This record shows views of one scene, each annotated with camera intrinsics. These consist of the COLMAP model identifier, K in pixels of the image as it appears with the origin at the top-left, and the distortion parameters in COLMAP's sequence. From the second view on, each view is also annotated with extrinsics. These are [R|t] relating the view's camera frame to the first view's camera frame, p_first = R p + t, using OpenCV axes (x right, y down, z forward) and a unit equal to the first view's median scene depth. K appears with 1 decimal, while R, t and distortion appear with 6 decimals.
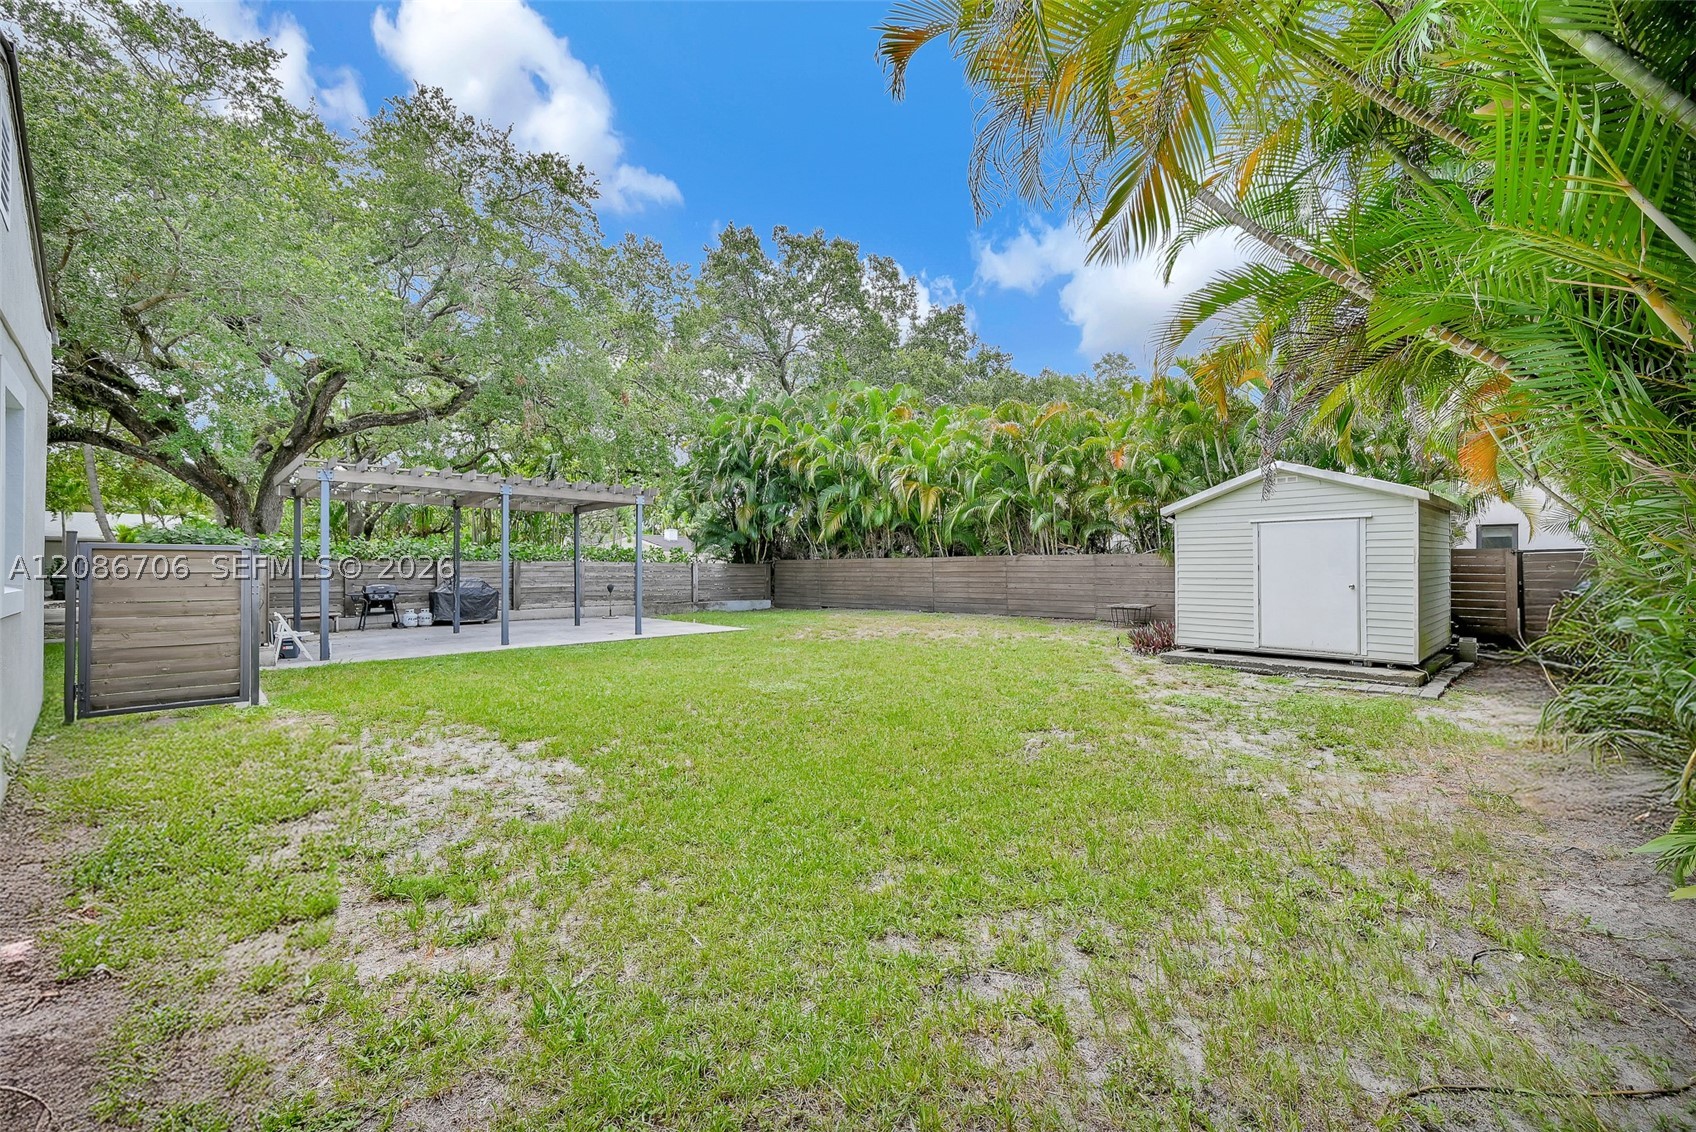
lens RADIAL K [[681.9, 0, 848.4], [0, 681.9, 565.6], [0, 0, 1]] dist [-0.000405, -0.000023]
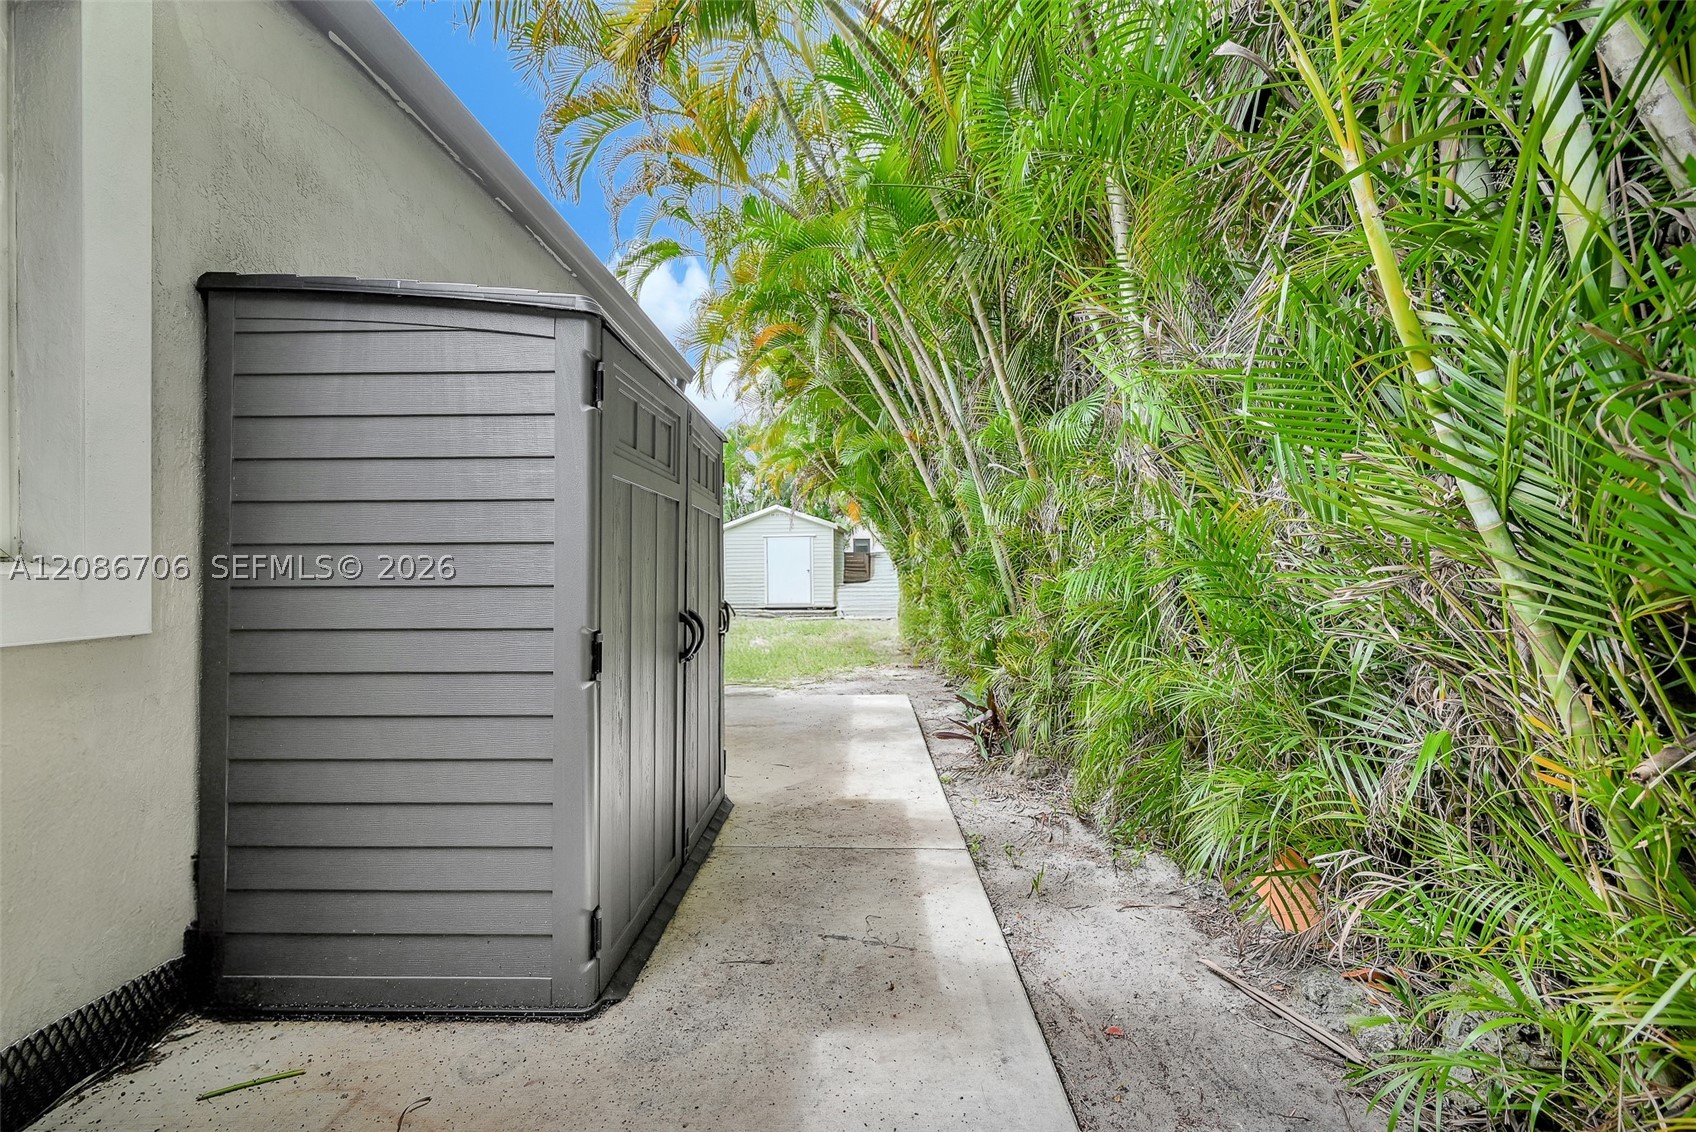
lens RADIAL K [[681.9, 0, 851.5], [0, 681.9, 563.4], [0, 0, 1]] dist [-0.000405, -0.000023]
pose [[0.735572, -0.002280, 0.677443, -0.419307], [0.003462, 0.999994, -0.000393, 0.008528], [-0.677438, 0.002635, 0.735575, -0.447232]]
